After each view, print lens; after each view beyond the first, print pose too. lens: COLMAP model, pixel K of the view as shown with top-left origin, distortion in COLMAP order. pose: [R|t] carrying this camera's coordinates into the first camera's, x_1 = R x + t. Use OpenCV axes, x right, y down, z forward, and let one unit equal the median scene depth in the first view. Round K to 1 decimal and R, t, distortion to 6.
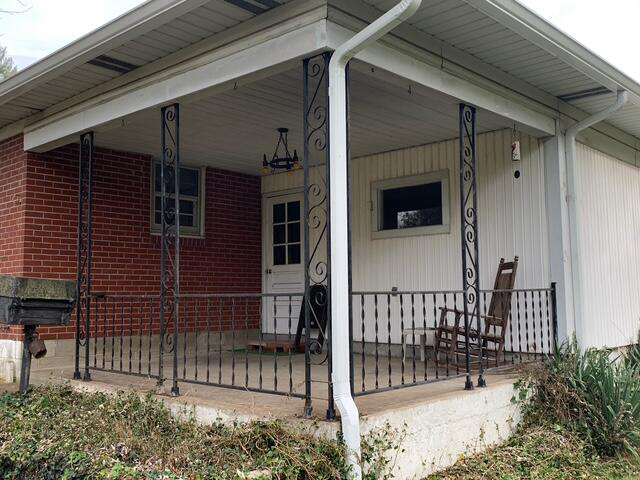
lens RADIAL K [[662.8, 0, 320.6], [0, 662.8, 238.6], [0, 0, 1]] dist [0.002726, 0.000000]
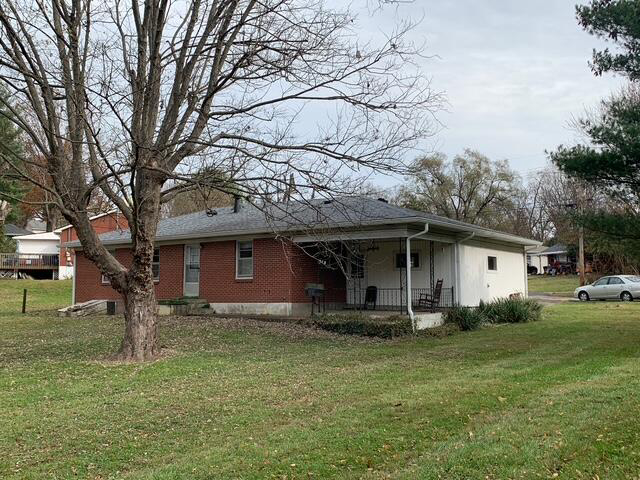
lens RADIAL K [[662.8, 0, 319.7], [0, 662.8, 240.2], [0, 0, 1]] dist [0.002726, 0.000000]
pose [[0.990887, 0.016373, 0.133699, -0.816333], [-0.016765, 0.999858, 0.001806, -0.171530], [-0.133651, -0.004032, 0.991020, -2.371515]]
